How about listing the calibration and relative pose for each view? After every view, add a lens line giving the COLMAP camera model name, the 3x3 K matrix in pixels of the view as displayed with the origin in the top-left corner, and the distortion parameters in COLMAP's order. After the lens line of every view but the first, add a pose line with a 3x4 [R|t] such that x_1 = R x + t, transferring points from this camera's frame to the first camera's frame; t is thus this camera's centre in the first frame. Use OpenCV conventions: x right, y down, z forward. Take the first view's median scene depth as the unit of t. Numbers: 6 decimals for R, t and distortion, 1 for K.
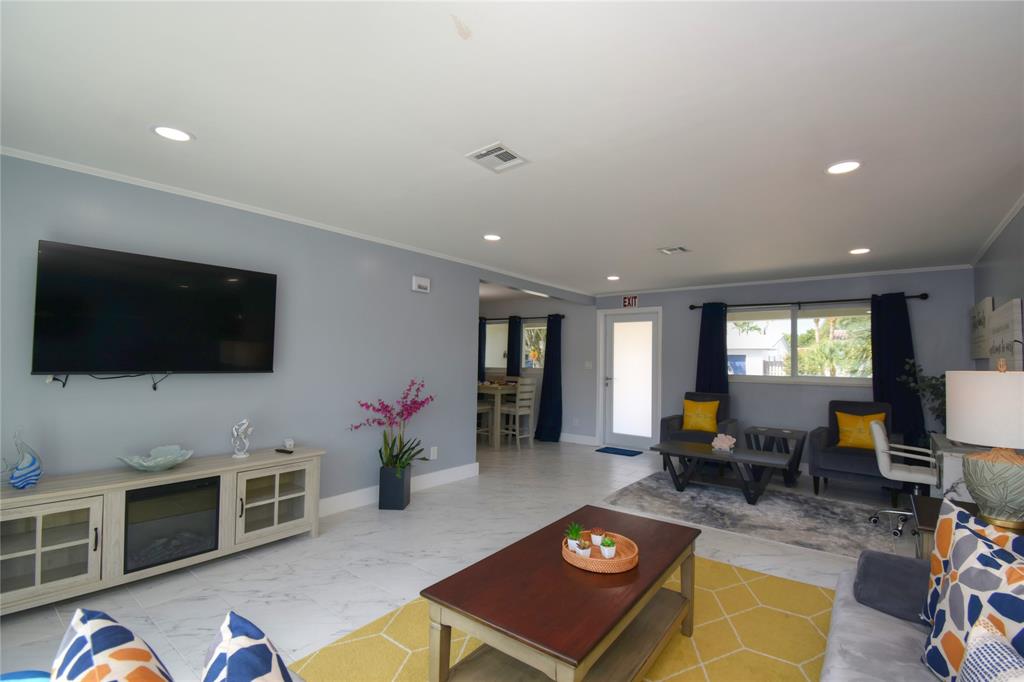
lens RADIAL K [[452.6, 0, 512.0], [0, 452.6, 341.0], [0, 0, 1]] dist [0.000651, -0.010095]
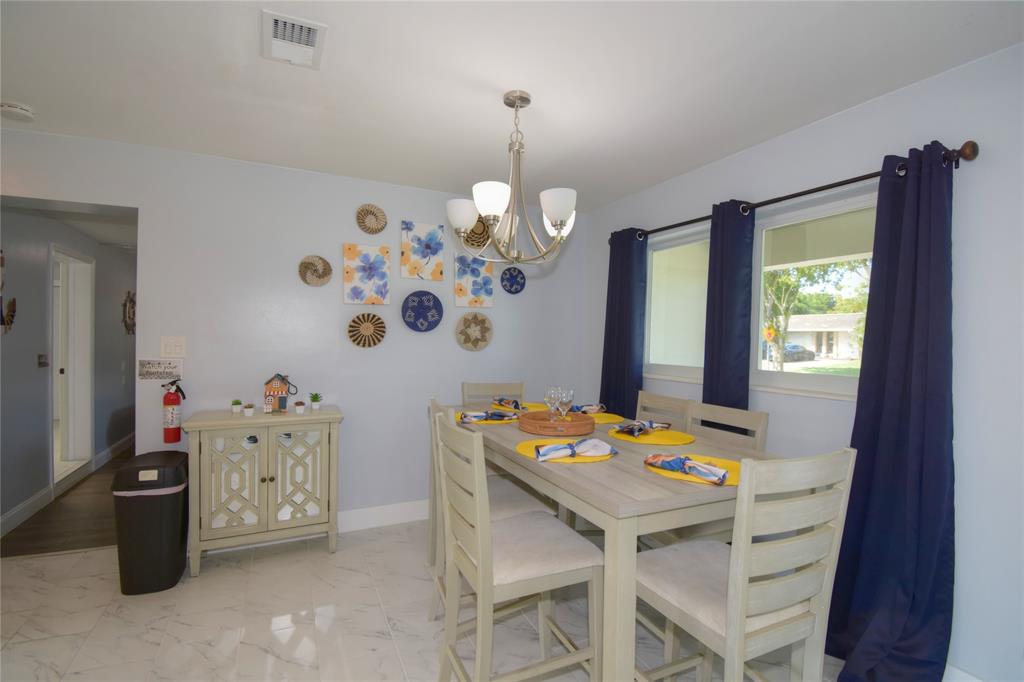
lens RADIAL K [[472.0, 0, 512.0], [0, 472.0, 341.0], [0, 0, 1]] dist [0.036641, -0.038657]
pose [[0.903713, 0.000965, -0.428138, 0.011444], [0.017433, 0.999085, 0.039051, 0.029984], [0.427784, -0.042754, 0.902869, 0.800560]]
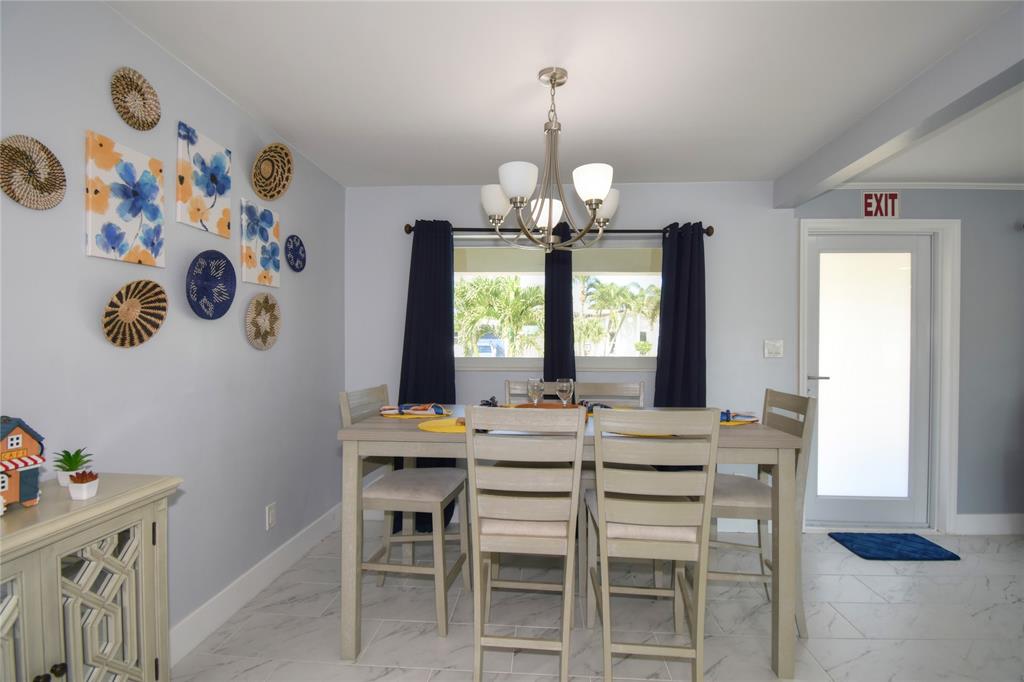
lens RADIAL K [[472.0, 0, 512.0], [0, 472.0, 341.0], [0, 0, 1]] dist [0.036641, -0.038657]
pose [[0.818358, -0.008490, 0.574646, -0.319188], [-0.020153, 0.998852, 0.043457, 0.035087], [-0.574355, -0.047144, 0.817248, 0.858502]]
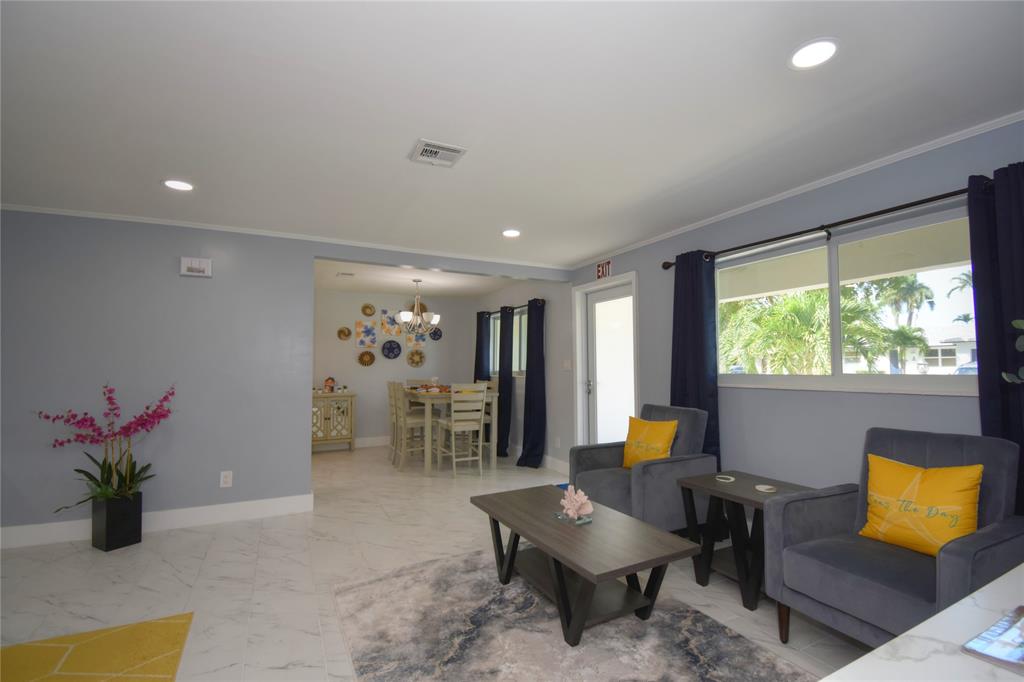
lens RADIAL K [[451.0, 0, 521.3], [0, 451.0, 342.1], [0, 0, 1]] dist [-0.015145, -0.000132]
pose [[0.916608, -0.043658, -0.397396, 0.431536], [0.039237, 0.999044, -0.019255, 0.031291], [0.397856, 0.002057, 0.917445, 0.342063]]
